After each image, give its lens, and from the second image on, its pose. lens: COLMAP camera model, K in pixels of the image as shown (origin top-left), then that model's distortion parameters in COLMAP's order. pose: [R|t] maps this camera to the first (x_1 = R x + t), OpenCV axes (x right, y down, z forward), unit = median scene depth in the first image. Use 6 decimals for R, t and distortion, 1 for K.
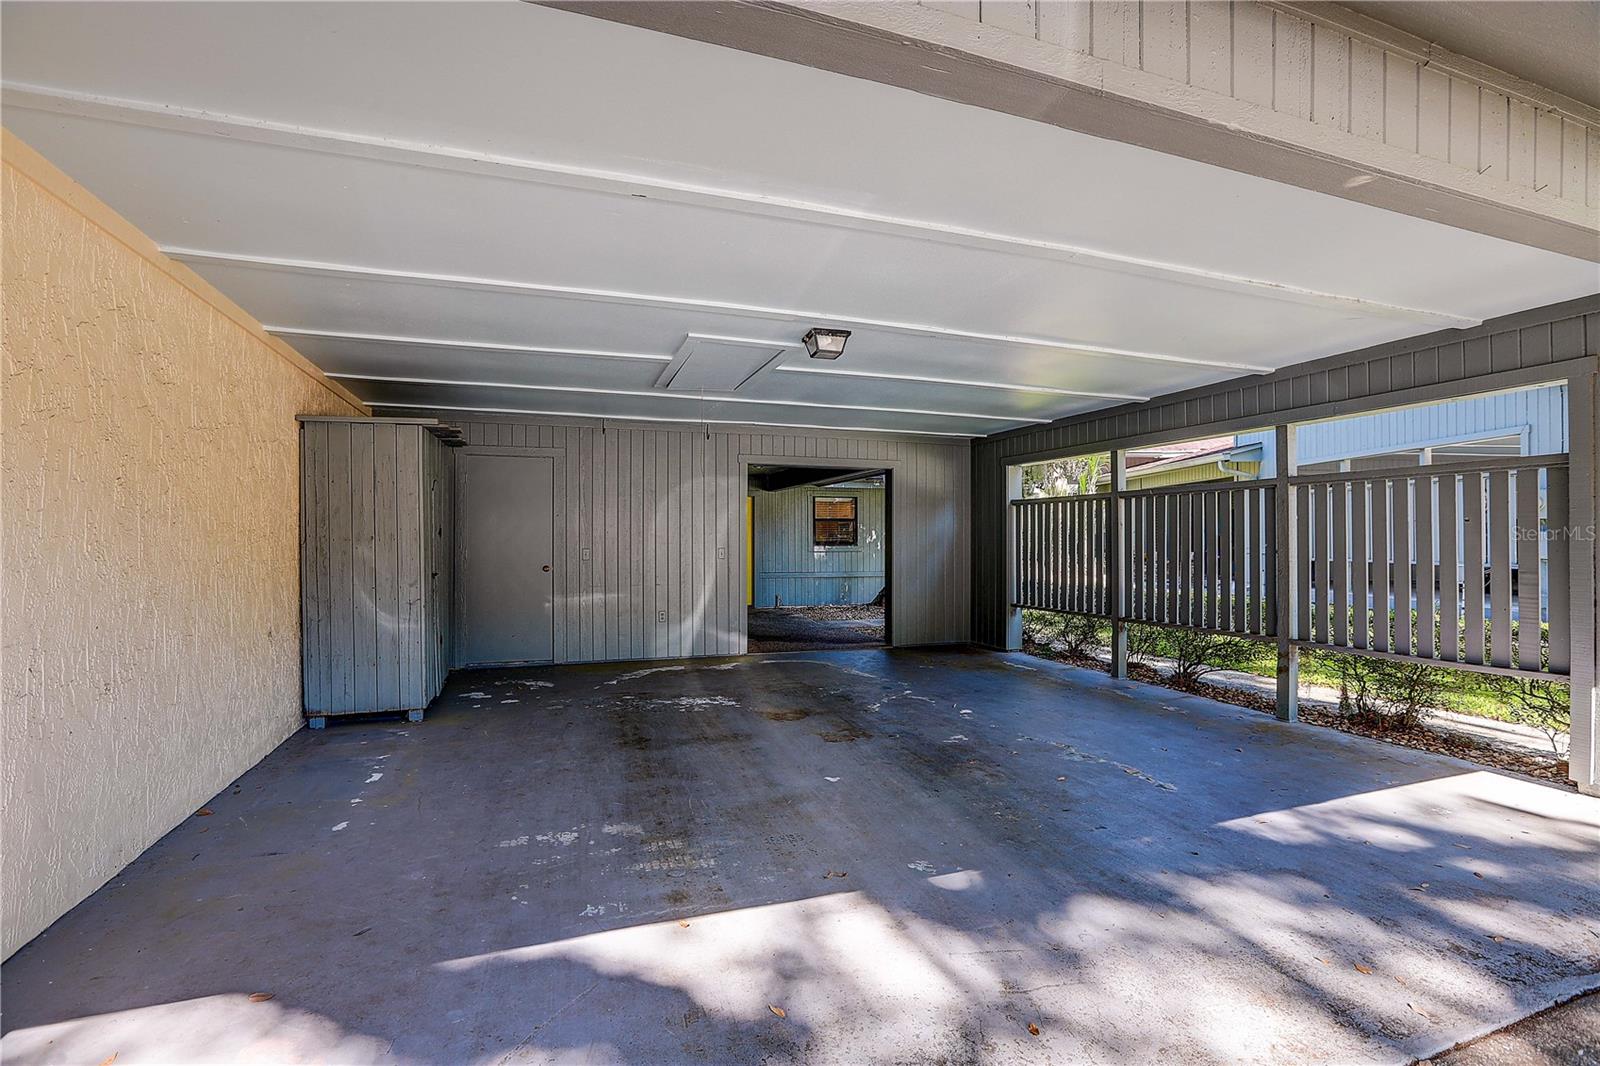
lens RADIAL K [[726.1, 0, 809.5], [0, 726.1, 540.7], [0, 0, 1]] dist [-0.046676, 0.000311]
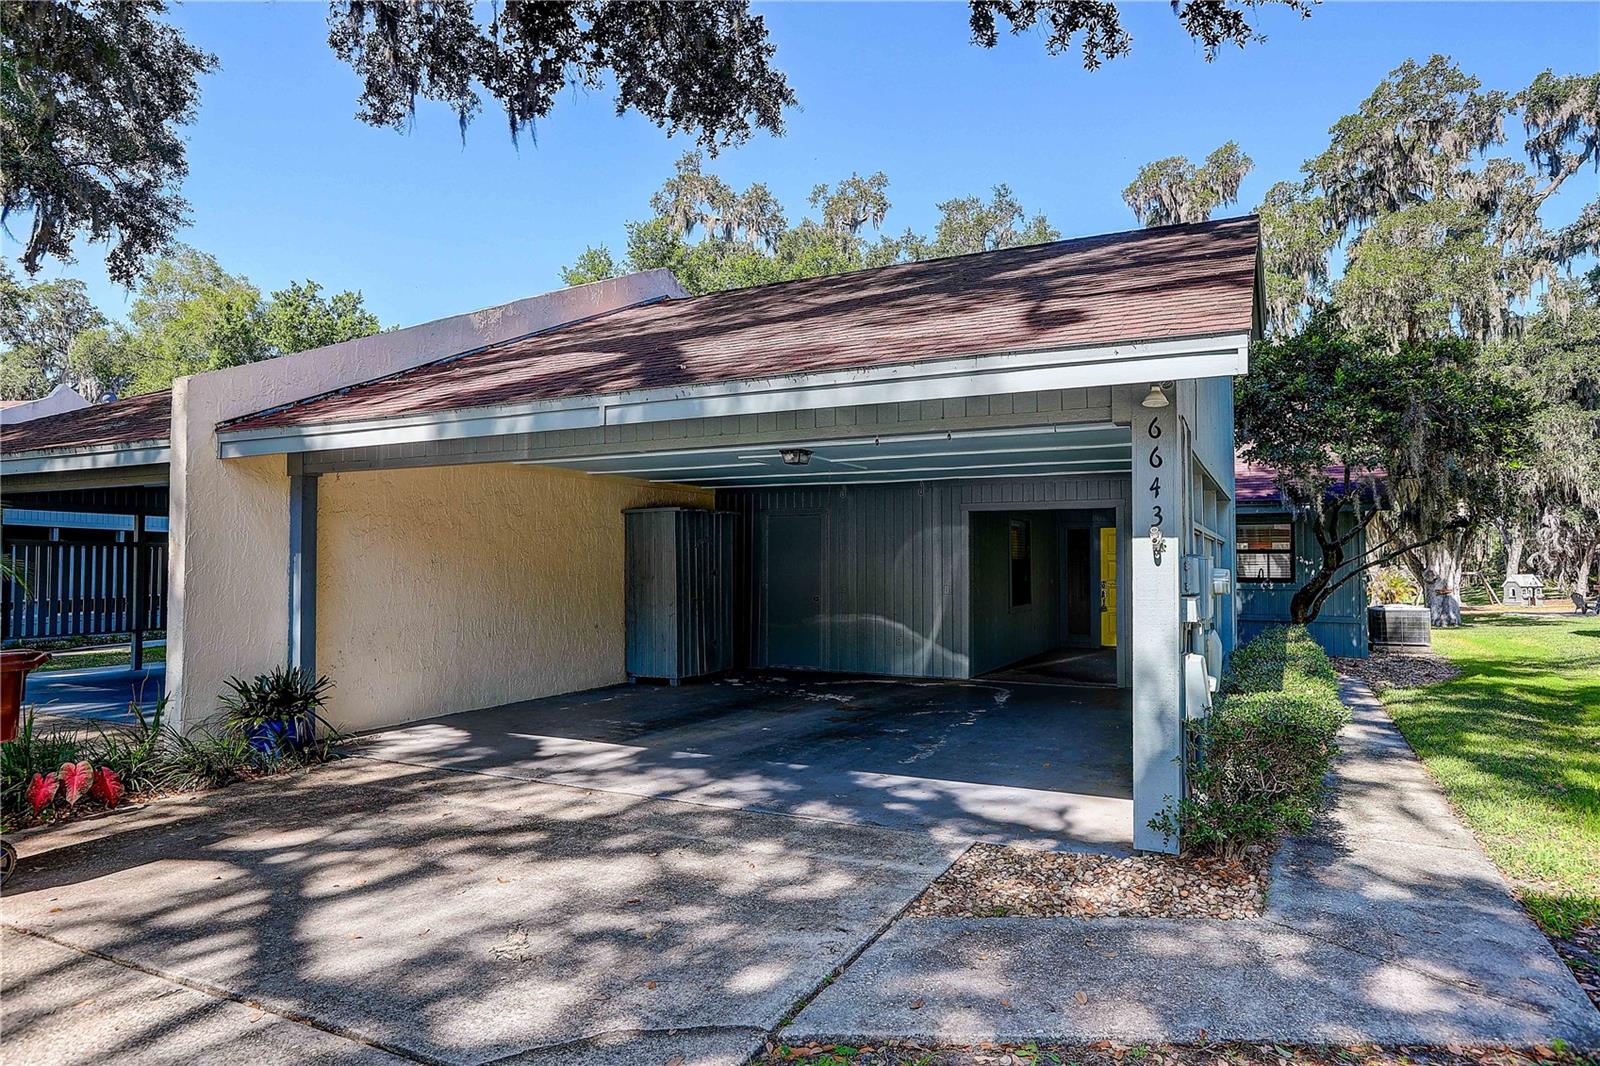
lens RADIAL K [[961.9, 0, 800.0], [0, 961.9, 533.0], [0, 0, 1]] dist [-0.042893, 0.046091]
pose [[0.685643, -0.024000, -0.727542, 1.548355], [-0.002422, 0.999376, -0.035250, -0.033988], [0.727934, 0.025931, 0.685157, -0.417609]]
